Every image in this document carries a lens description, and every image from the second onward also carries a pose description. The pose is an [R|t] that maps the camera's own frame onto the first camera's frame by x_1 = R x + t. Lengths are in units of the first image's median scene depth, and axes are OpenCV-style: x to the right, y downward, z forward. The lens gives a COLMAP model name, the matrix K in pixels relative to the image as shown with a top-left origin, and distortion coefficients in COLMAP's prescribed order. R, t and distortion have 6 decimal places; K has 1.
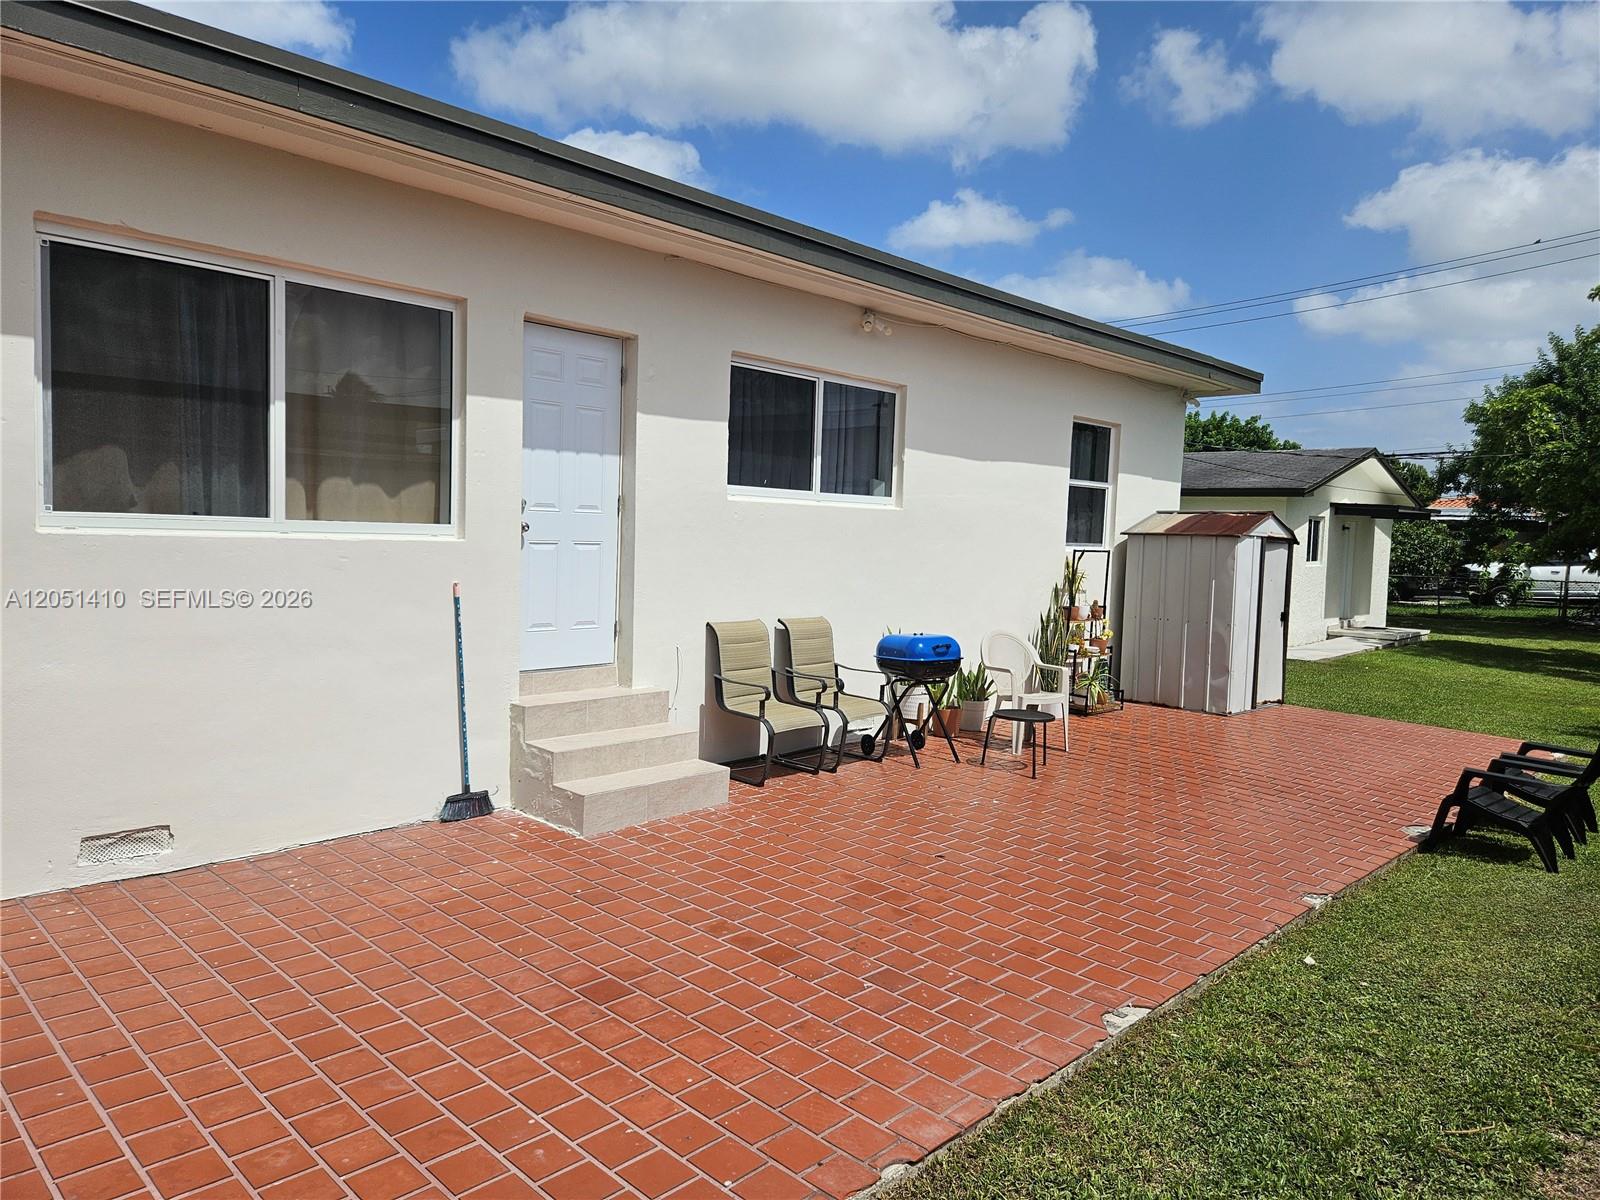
lens RADIAL K [[1084.7, 0, 803.7], [0, 1084.7, 580.1], [0, 0, 1]] dist [0.059122, -0.042105]
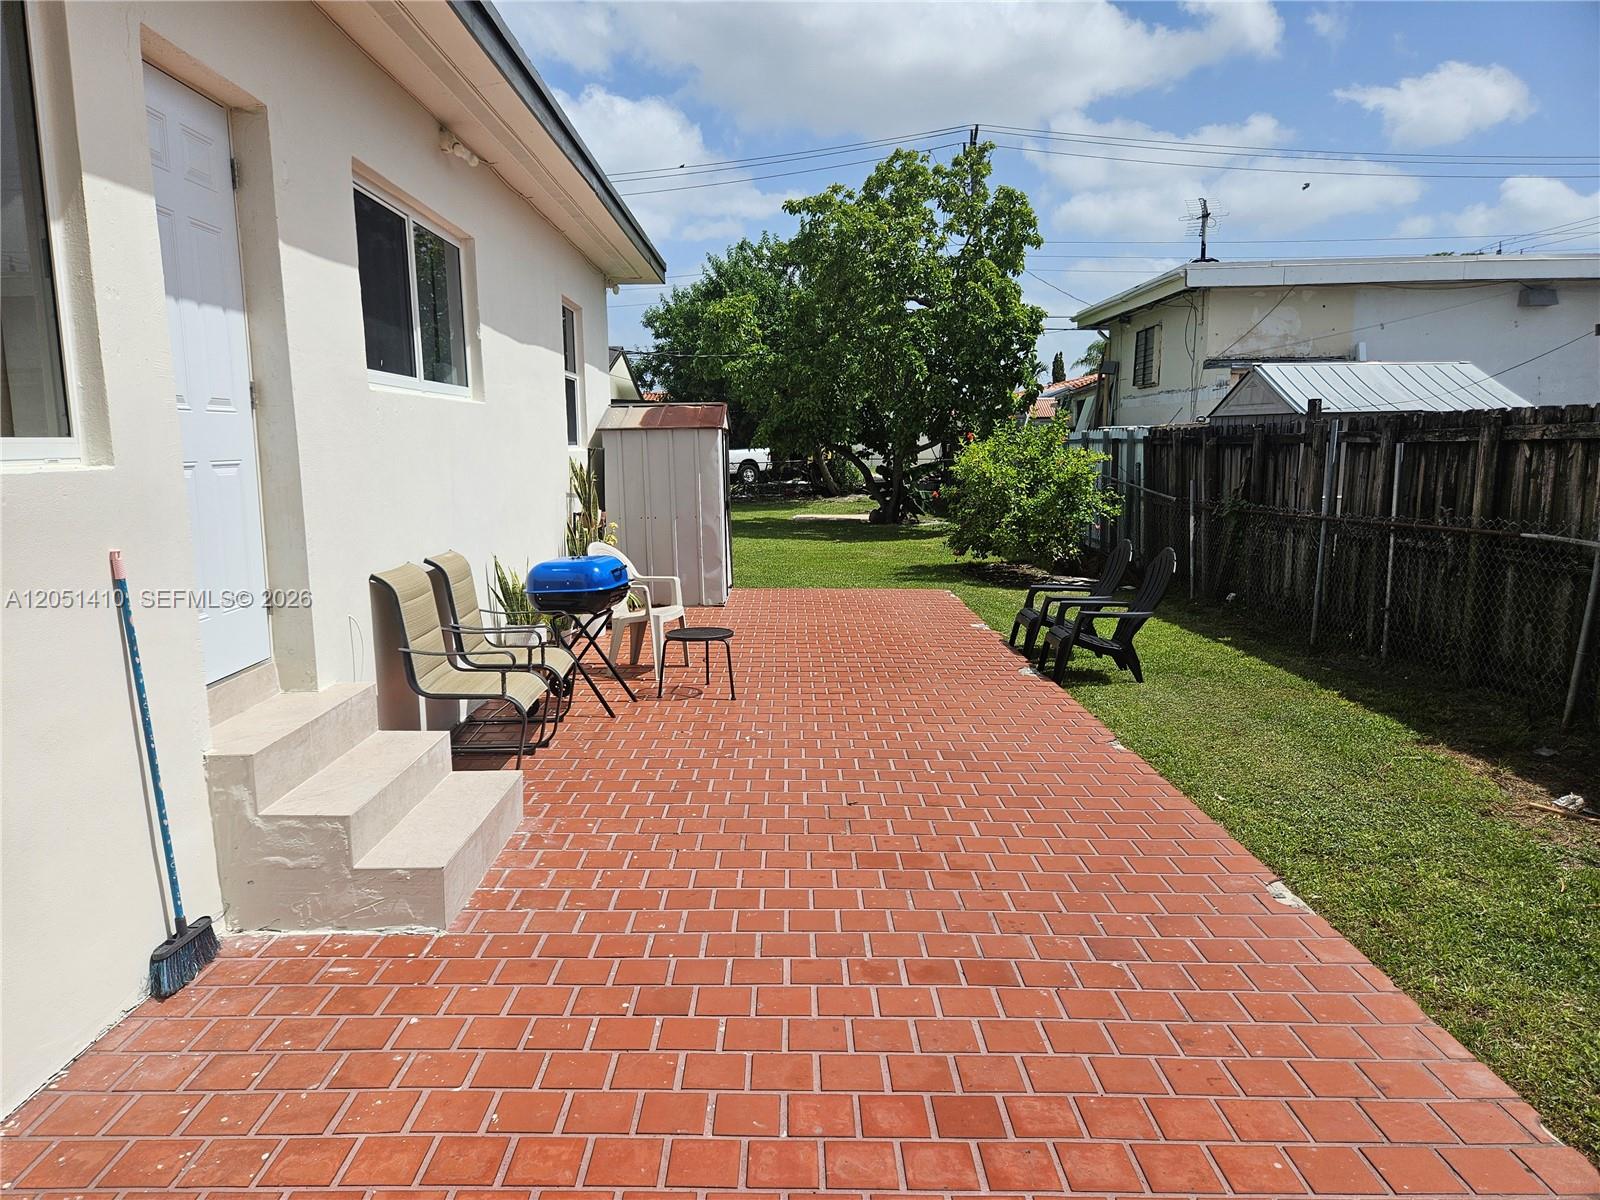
lens RADIAL K [[1073.5, 0, 800.0], [0, 1073.5, 600.0], [0, 0, 1]] dist [0.033795, 0.000400]
pose [[0.711564, -0.142869, 0.687943, -0.428682], [0.067470, 0.988478, 0.135496, -0.021366], [-0.699374, -0.049998, 0.713005, 0.397600]]
